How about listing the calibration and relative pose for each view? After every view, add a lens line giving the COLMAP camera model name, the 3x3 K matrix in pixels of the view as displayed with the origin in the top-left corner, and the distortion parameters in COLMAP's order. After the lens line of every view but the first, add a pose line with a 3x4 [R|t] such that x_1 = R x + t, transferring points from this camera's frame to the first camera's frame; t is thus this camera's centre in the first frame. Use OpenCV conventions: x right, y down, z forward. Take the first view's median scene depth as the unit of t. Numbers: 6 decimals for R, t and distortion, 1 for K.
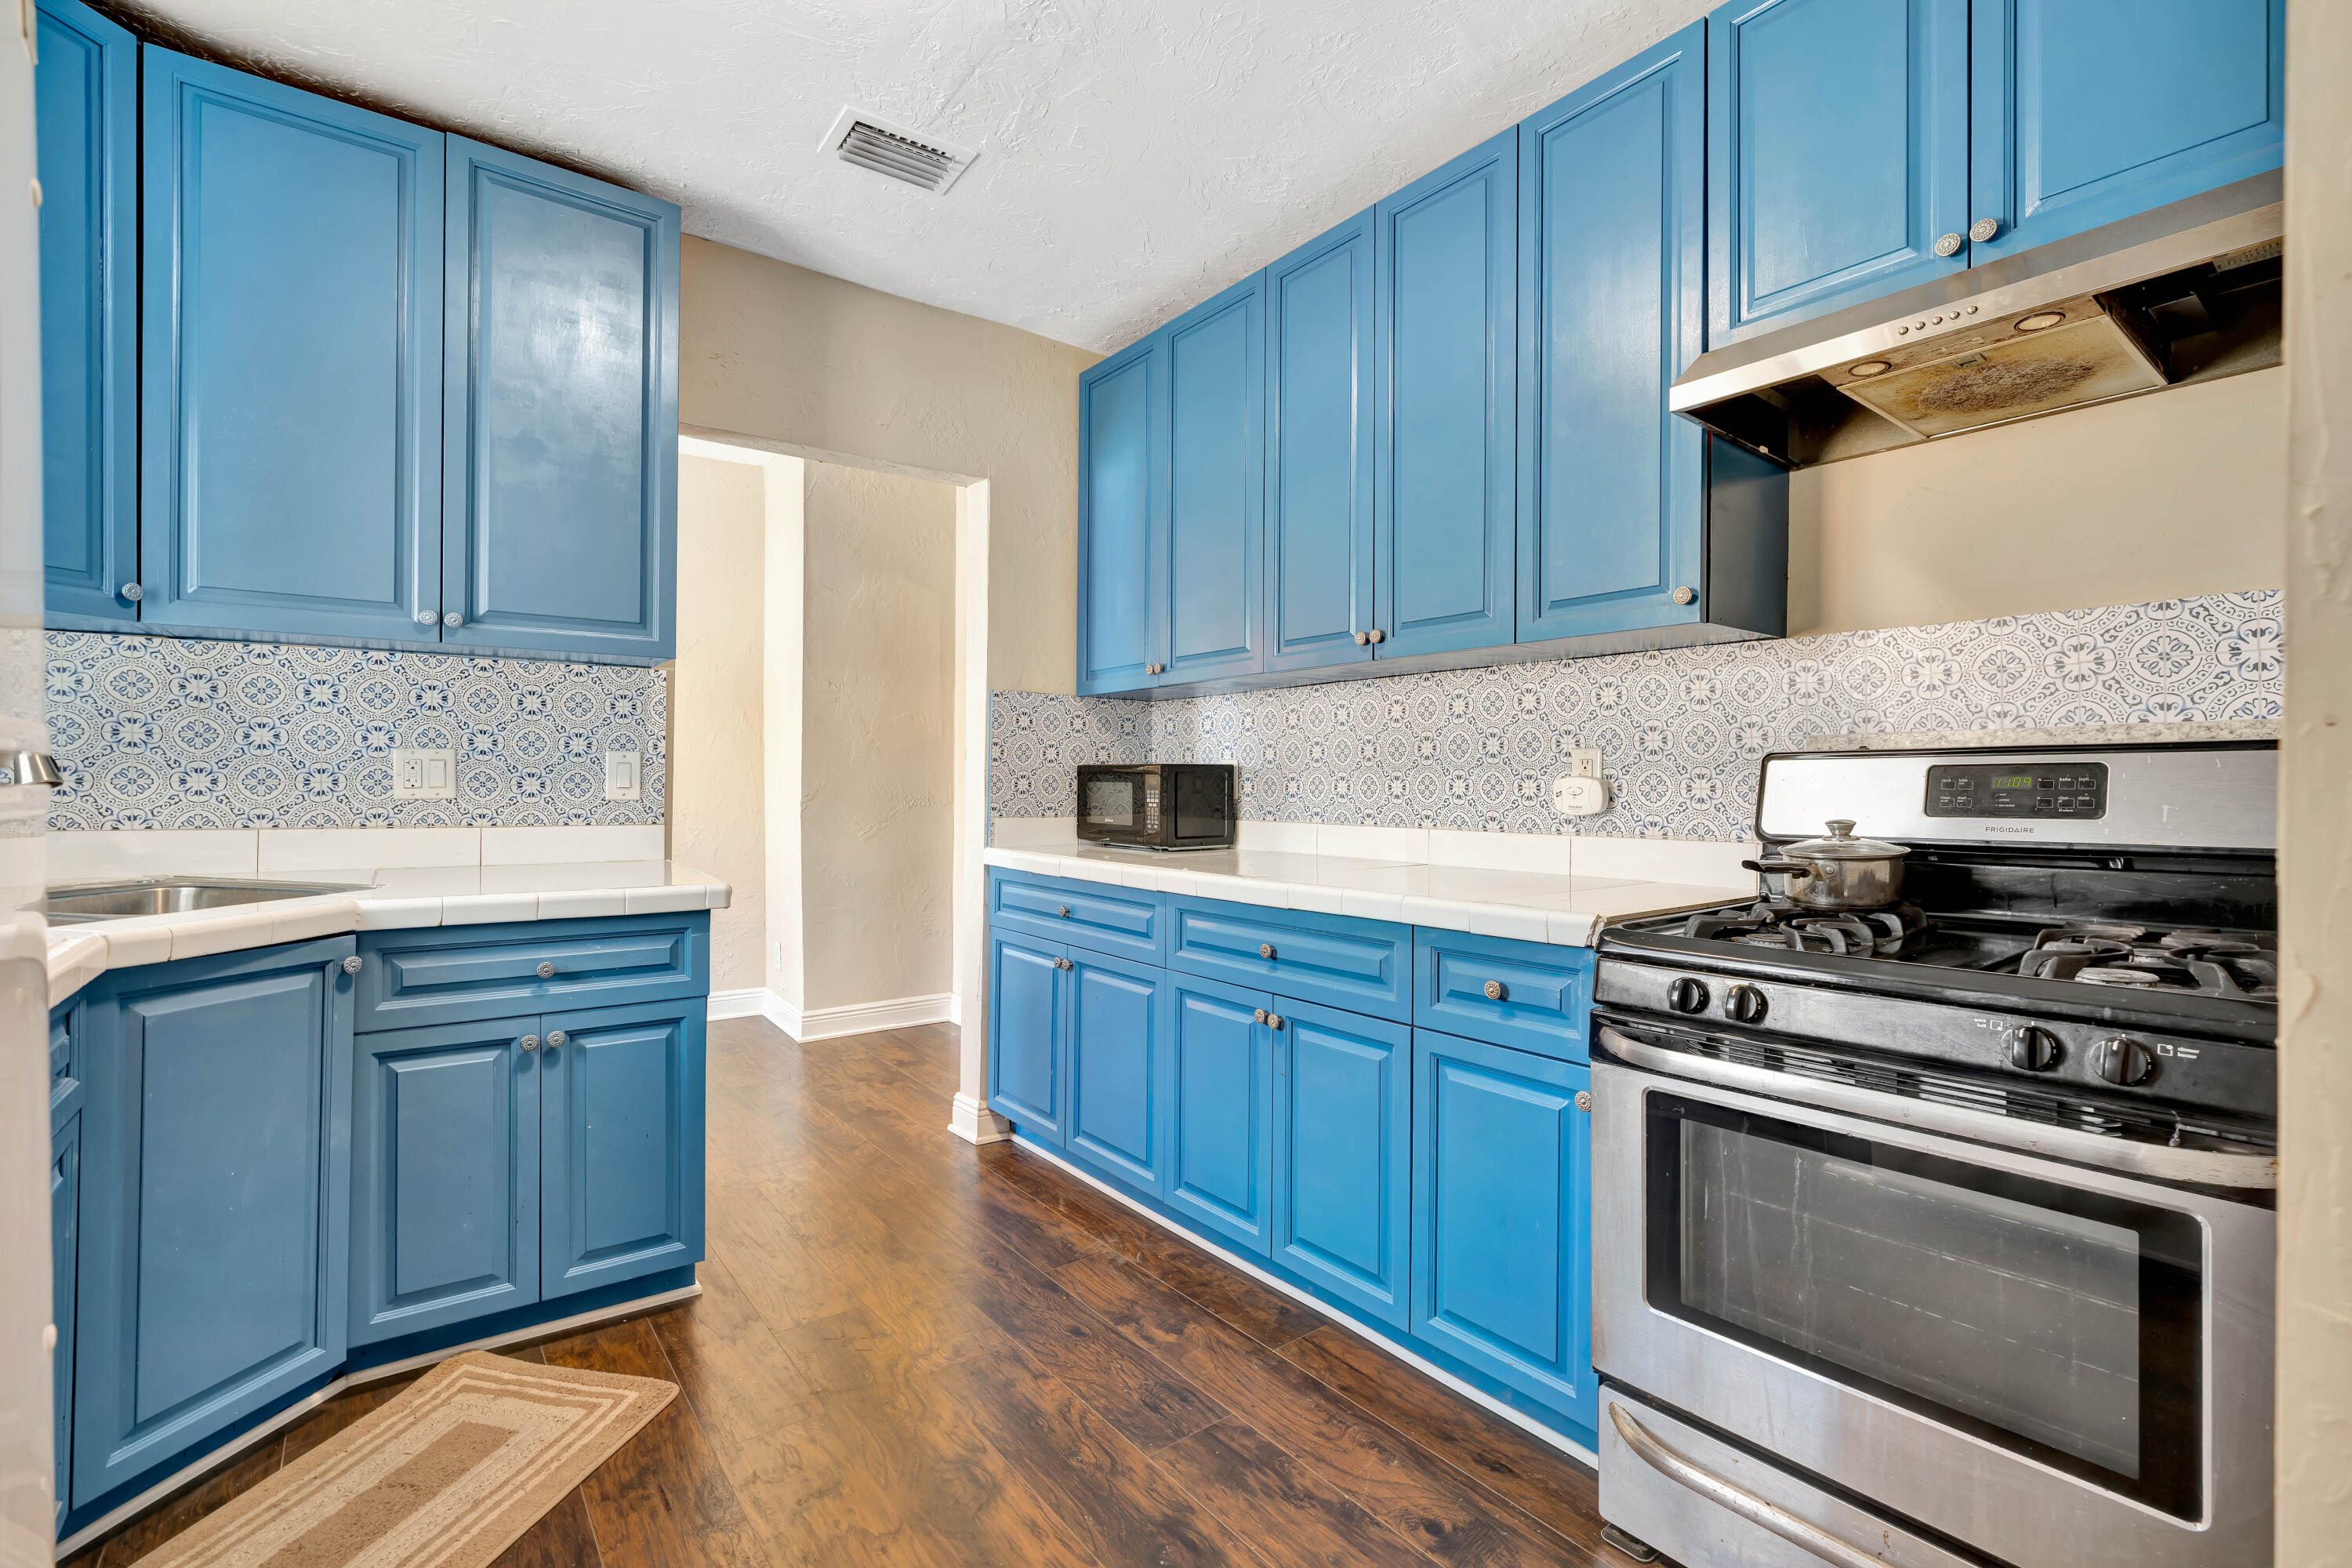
lens RADIAL K [[1054.6, 0, 1190.2], [0, 1054.6, 772.2], [0, 0, 1]] dist [-0.011531, 0.006084]
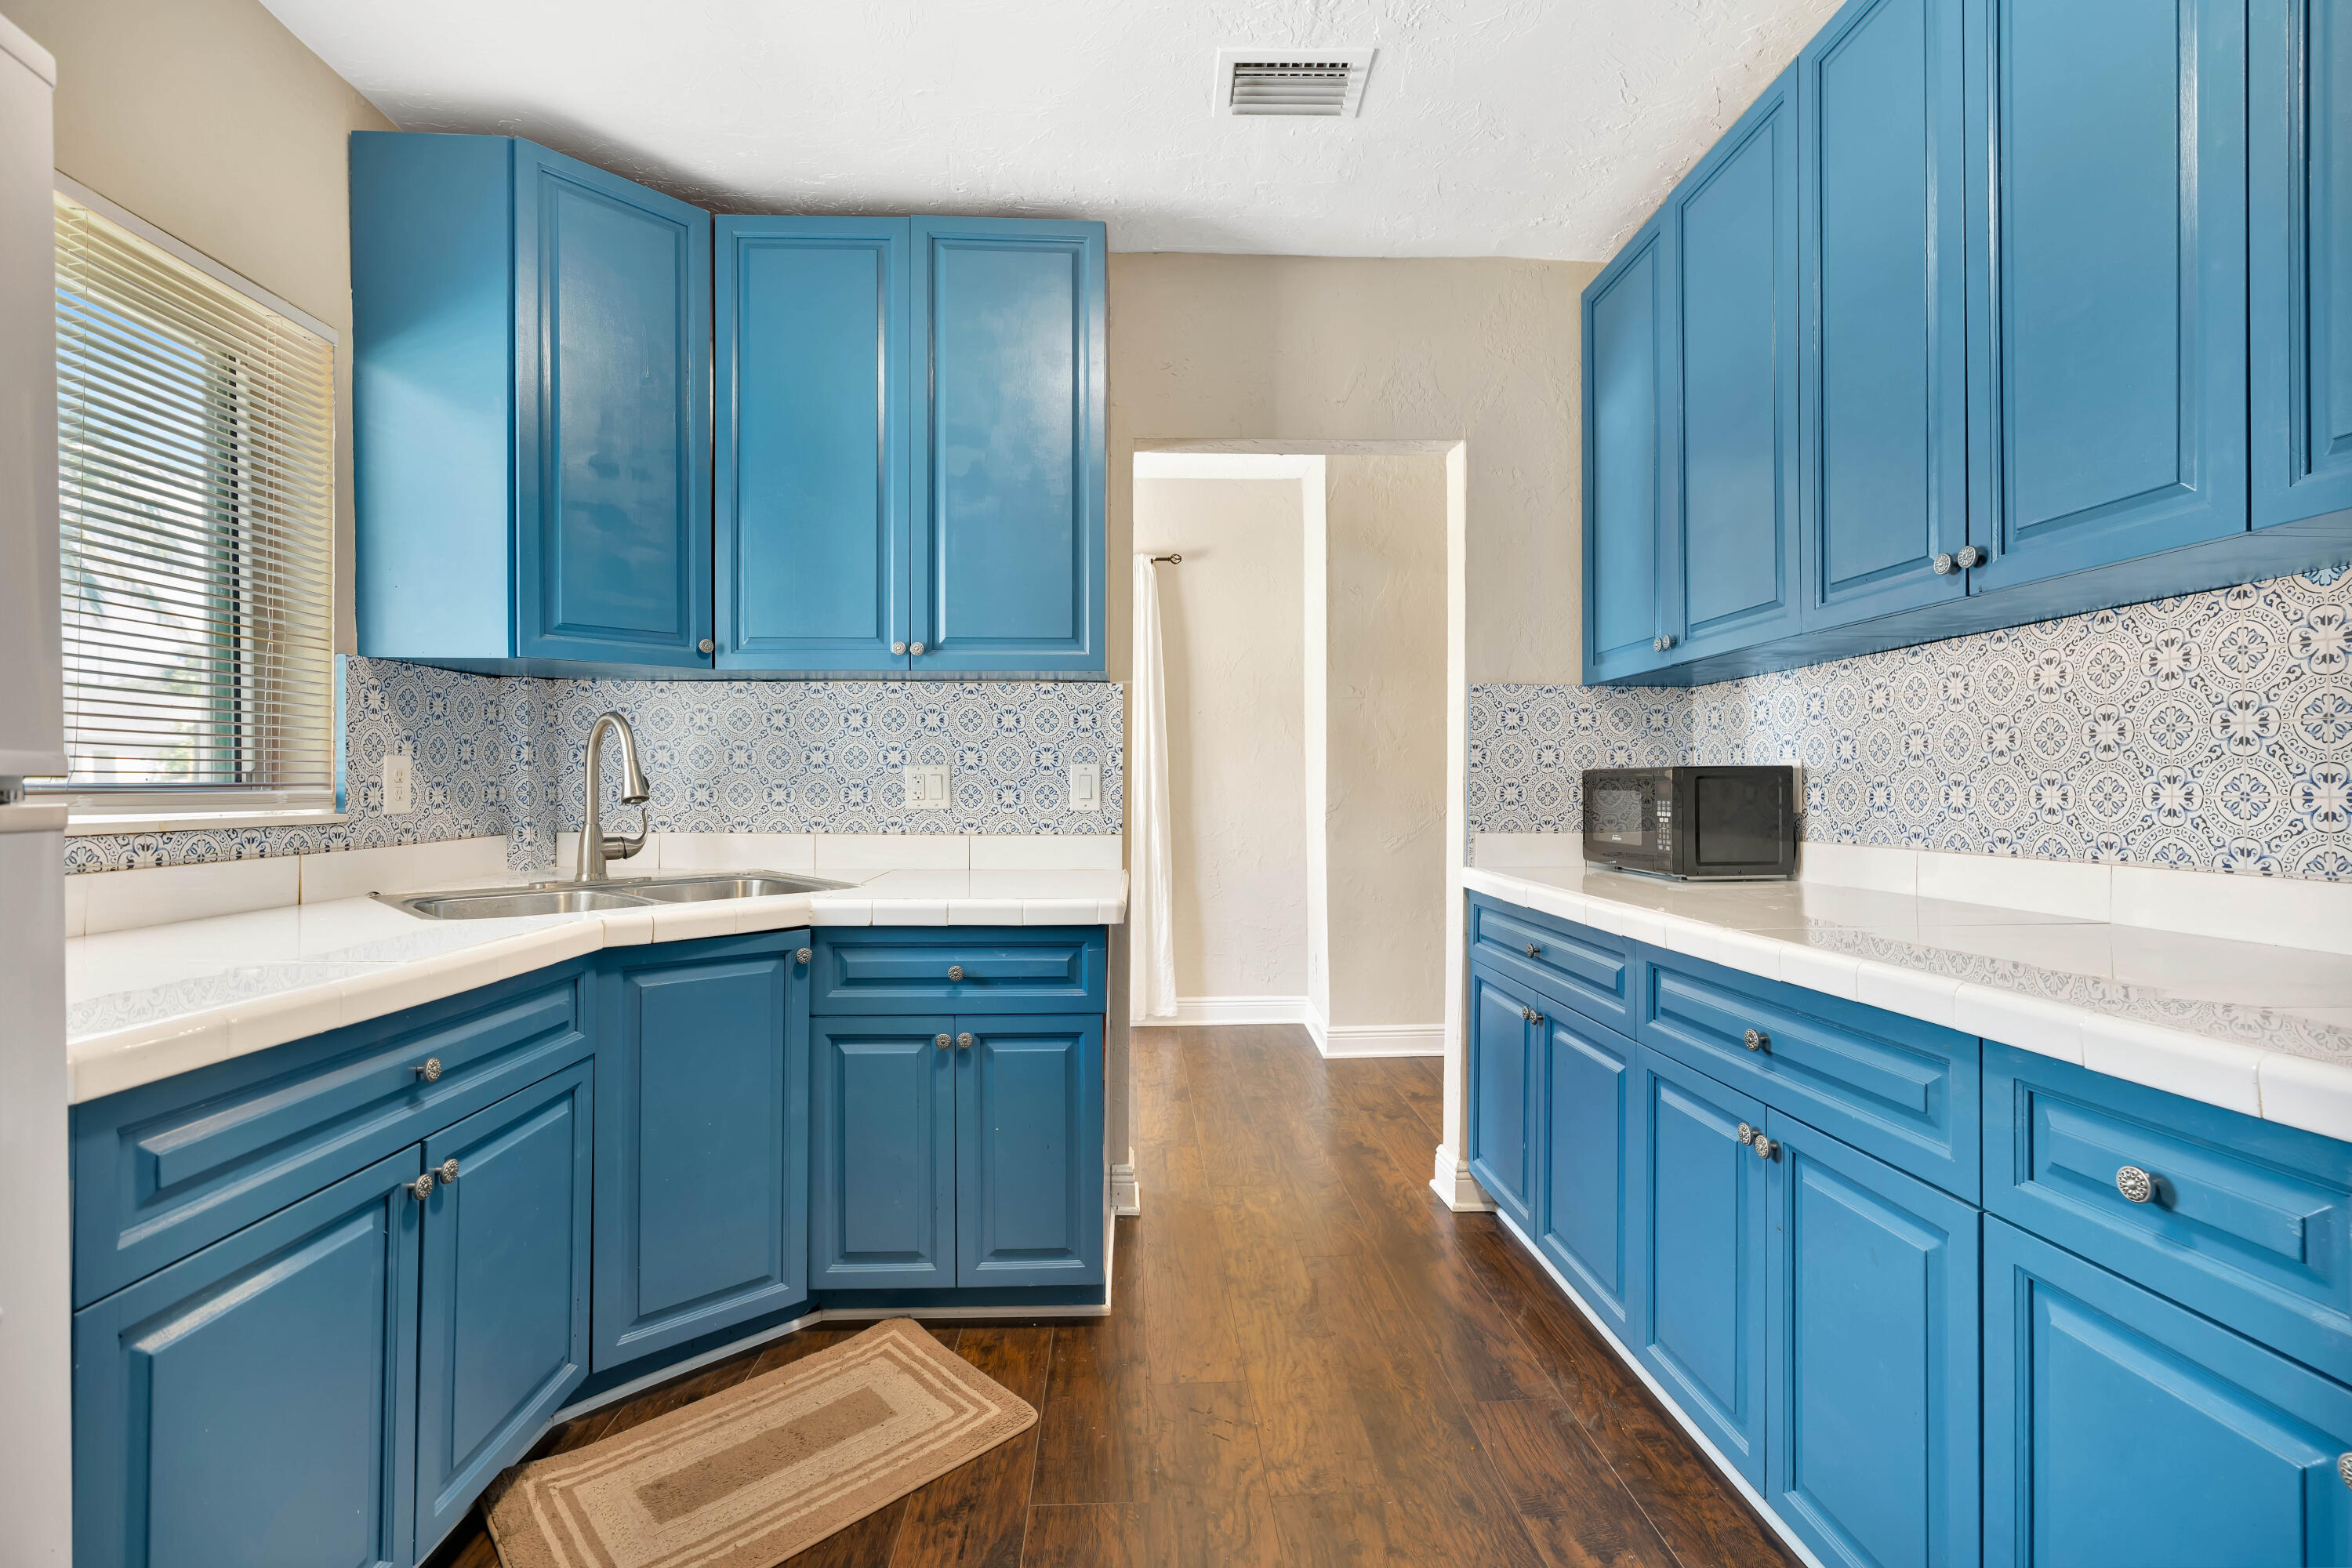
lens RADIAL K [[1057.6, 0, 1169.2], [0, 1057.6, 778.2], [0, 0, 1]] dist [-0.015076, 0.007426]
pose [[0.821513, -0.012206, -0.570058, 0.140334], [0.011153, 0.999924, -0.005338, 0.000864], [0.570080, -0.001973, 0.821587, 0.214422]]
